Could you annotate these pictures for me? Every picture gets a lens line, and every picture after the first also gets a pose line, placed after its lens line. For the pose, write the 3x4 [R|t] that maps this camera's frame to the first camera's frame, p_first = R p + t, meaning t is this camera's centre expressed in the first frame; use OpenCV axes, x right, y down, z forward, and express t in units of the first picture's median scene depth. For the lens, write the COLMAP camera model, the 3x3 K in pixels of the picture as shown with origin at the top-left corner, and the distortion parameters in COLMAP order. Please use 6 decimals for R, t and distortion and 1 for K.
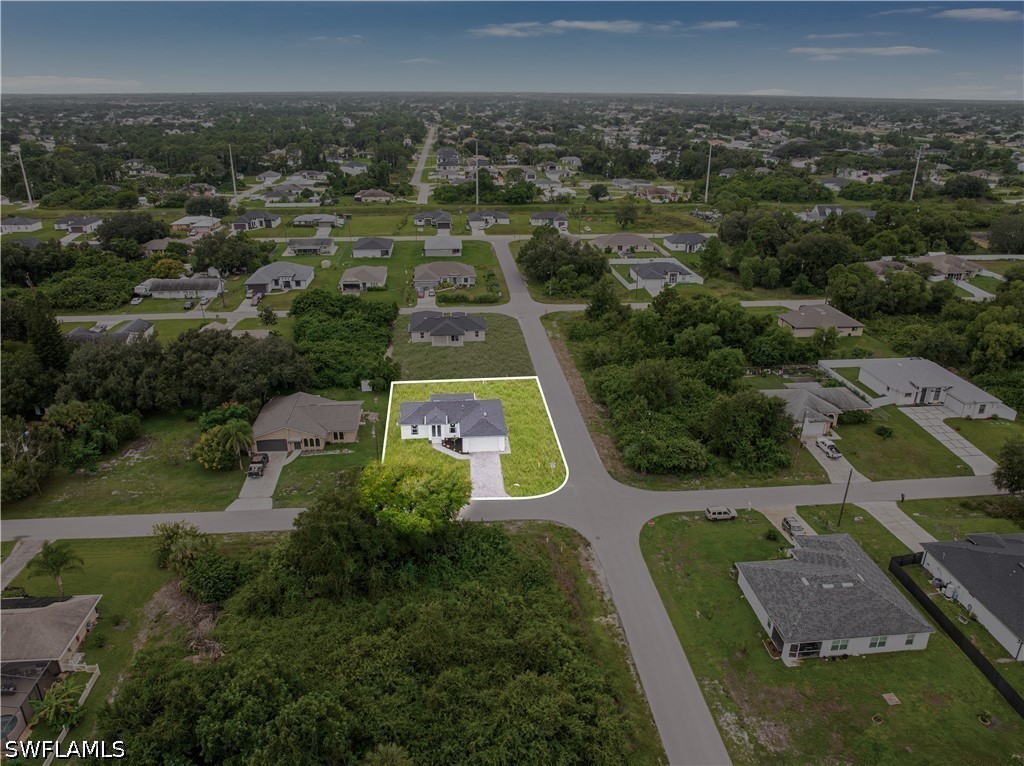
lens RADIAL K [[722.8, 0, 512.0], [0, 722.8, 383.0], [0, 0, 1]] dist [-0.031990, -0.008330]
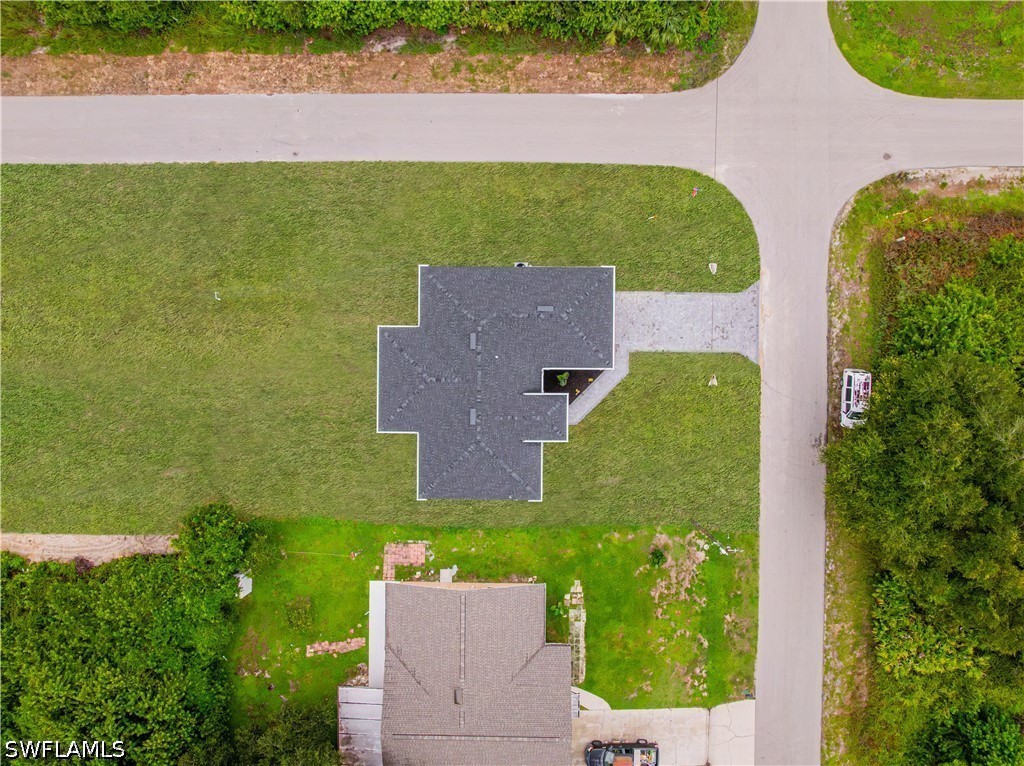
lens RADIAL K [[722.8, 0, 512.0], [0, 722.8, 383.0], [0, 0, 1]] dist [-0.031990, -0.008330]
pose [[0.099909, -0.994967, -0.007619, -0.059130], [0.383794, 0.031471, 0.922882, -0.271680], [-0.917998, -0.095129, 0.385007, 0.608294]]
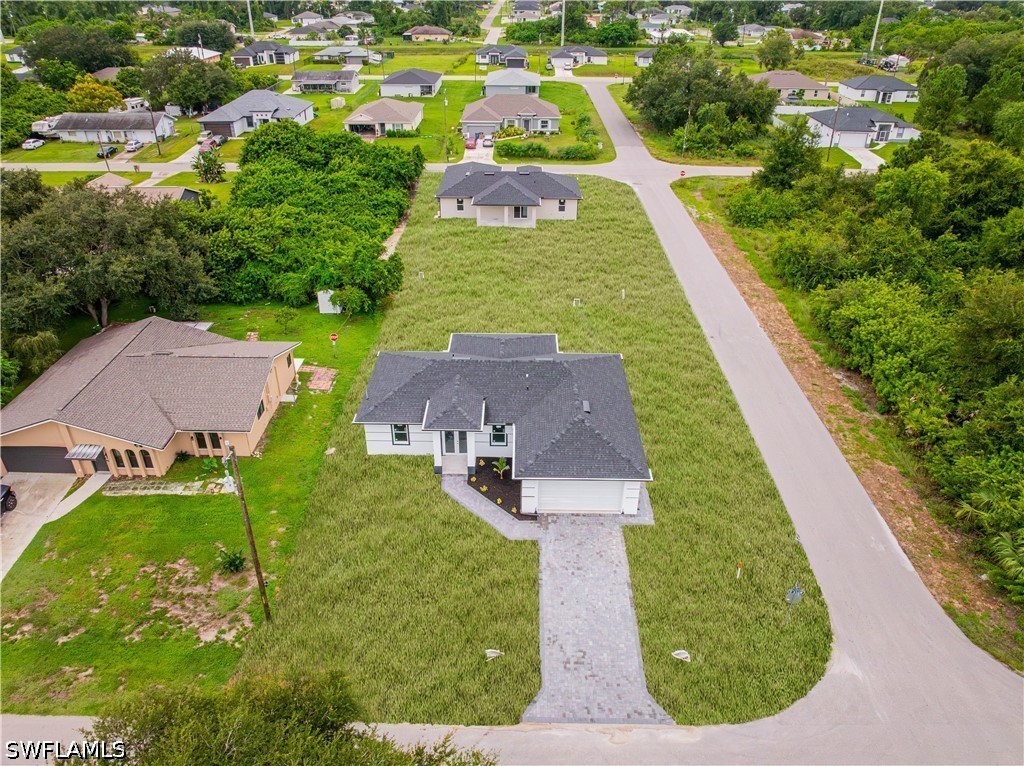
lens RADIAL K [[724.3, 0, 512.0], [0, 724.3, 383.0], [0, 0, 1]] dist [-0.042662, 0.009405]
pose [[0.994458, 0.054294, -0.090026, -0.030614], [-0.040730, 0.988417, 0.146192, -0.015275], [0.096920, -0.141715, 0.985151, 0.456928]]
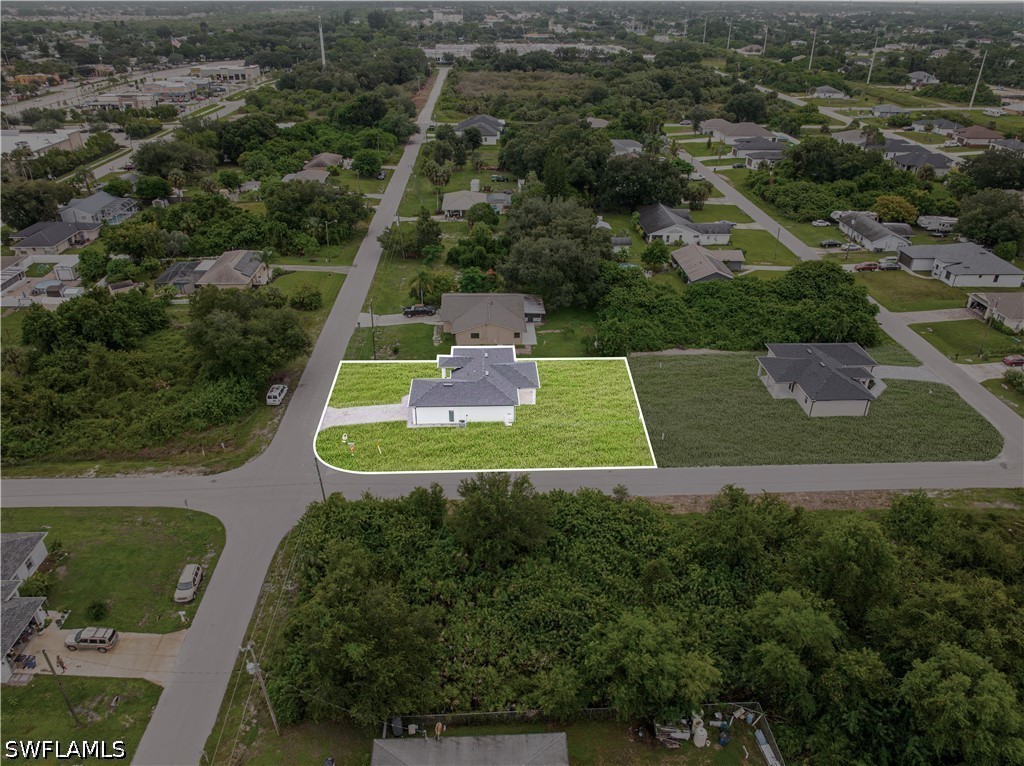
lens RADIAL K [[724.3, 0, 512.0], [0, 724.3, 383.0], [0, 0, 1]] dist [-0.042662, 0.009405]
pose [[-0.046526, 0.470755, -0.881036, 0.491437], [-0.383151, 0.806121, 0.450960, -0.255888], [0.922513, 0.358551, 0.142865, 0.685023]]
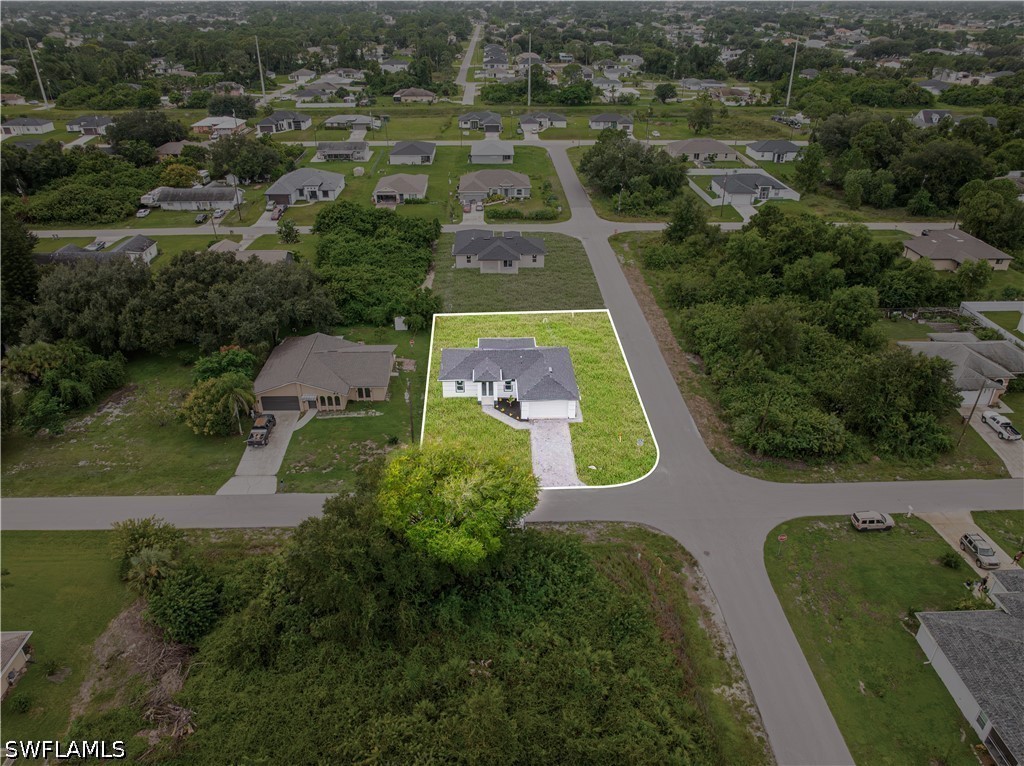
lens RADIAL K [[724.3, 0, 512.0], [0, 724.3, 383.0], [0, 0, 1]] dist [-0.042662, 0.009405]
pose [[0.998158, 0.025880, -0.054872, -0.025580], [-0.019279, 0.992877, 0.117572, -0.023683], [0.057524, -0.116297, 0.991547, 0.162667]]
